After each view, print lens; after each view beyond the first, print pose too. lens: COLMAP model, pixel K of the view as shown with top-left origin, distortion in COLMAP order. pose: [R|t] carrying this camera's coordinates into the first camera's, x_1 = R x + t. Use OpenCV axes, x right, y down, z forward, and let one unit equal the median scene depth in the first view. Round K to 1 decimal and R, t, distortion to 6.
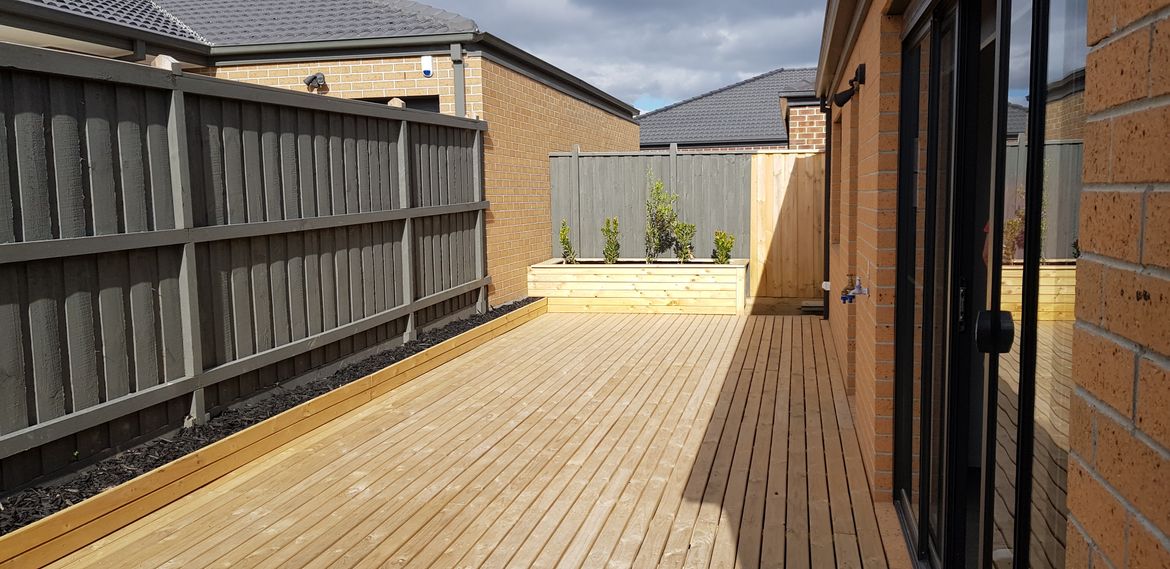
lens RADIAL K [[900.2, 0, 585.0], [0, 900.2, 284.5], [0, 0, 1]] dist [0.103480, -0.174239]
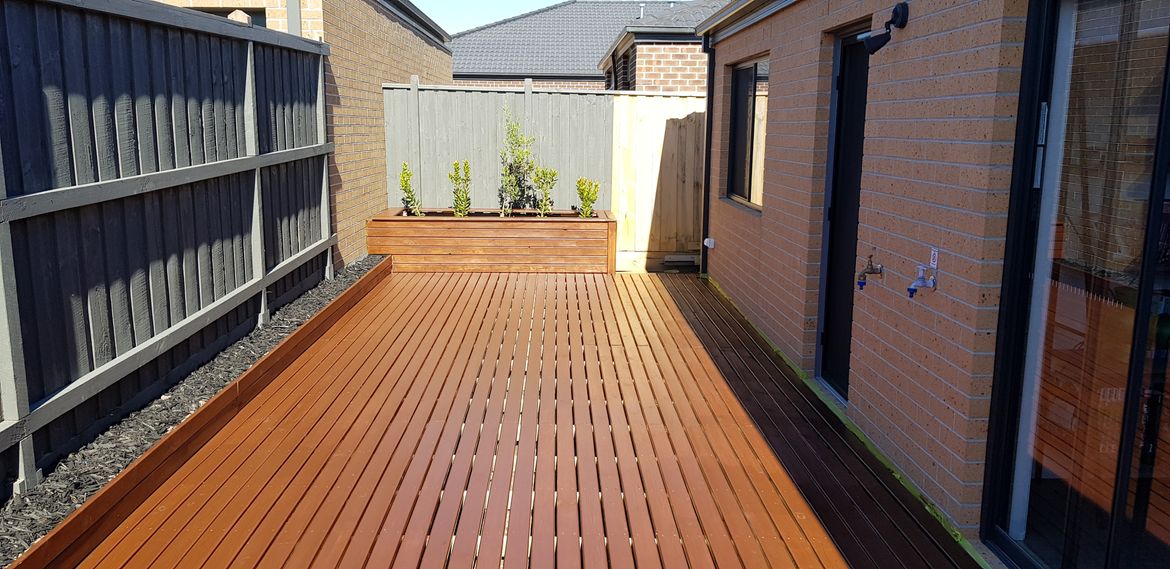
lens RADIAL K [[914.5, 0, 580.5], [0, 914.5, 286.9], [0, 0, 1]] dist [0.109407, -0.180423]
pose [[0.969432, -0.017518, 0.244732, -0.101796], [-0.000680, 0.997252, 0.074078, -0.025534], [-0.245357, -0.071980, 0.966757, 0.128497]]
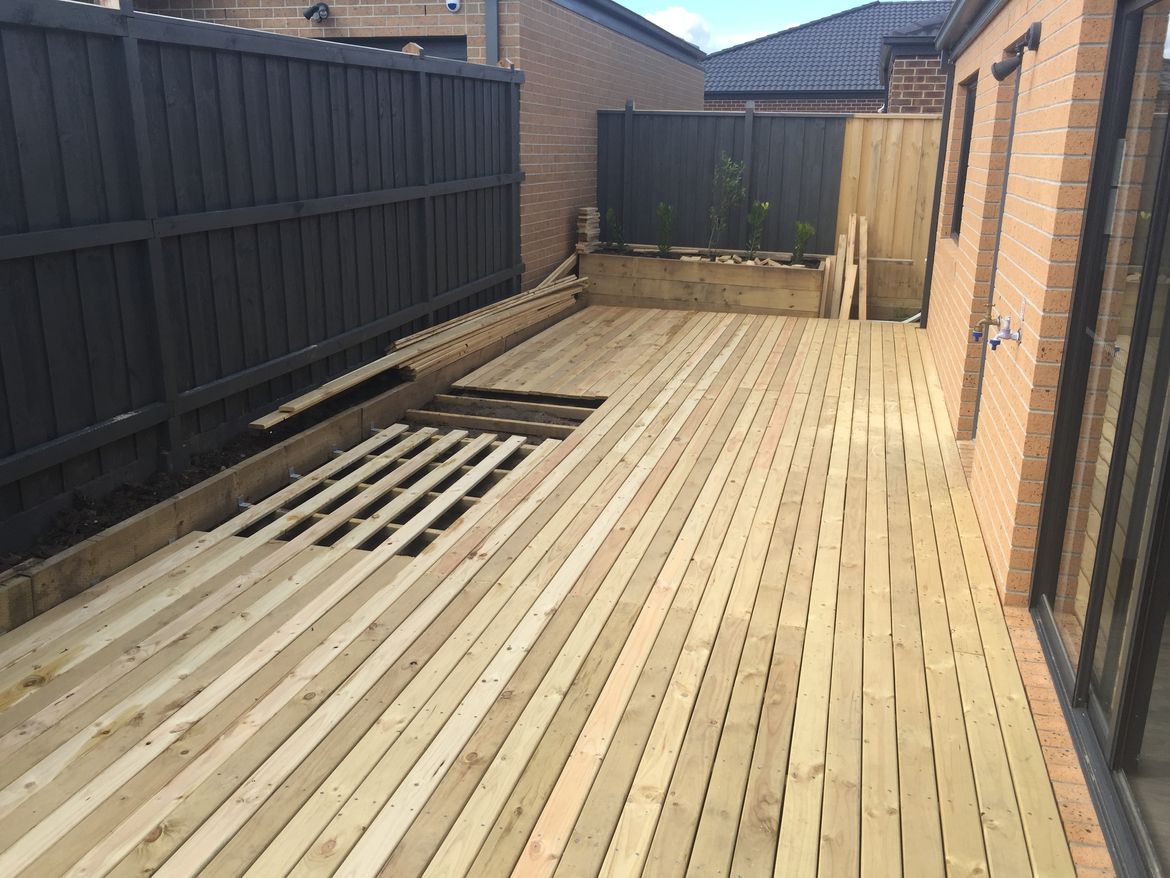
lens RADIAL K [[999.8, 0, 579.8], [0, 999.8, 419.5], [0, 0, 1]] dist [0.079630, -0.099368]
pose [[0.998372, 0.041291, -0.039346, -0.010996], [-0.034225, 0.985557, 0.165851, -0.025745], [0.045626, -0.164234, 0.985366, 0.063611]]
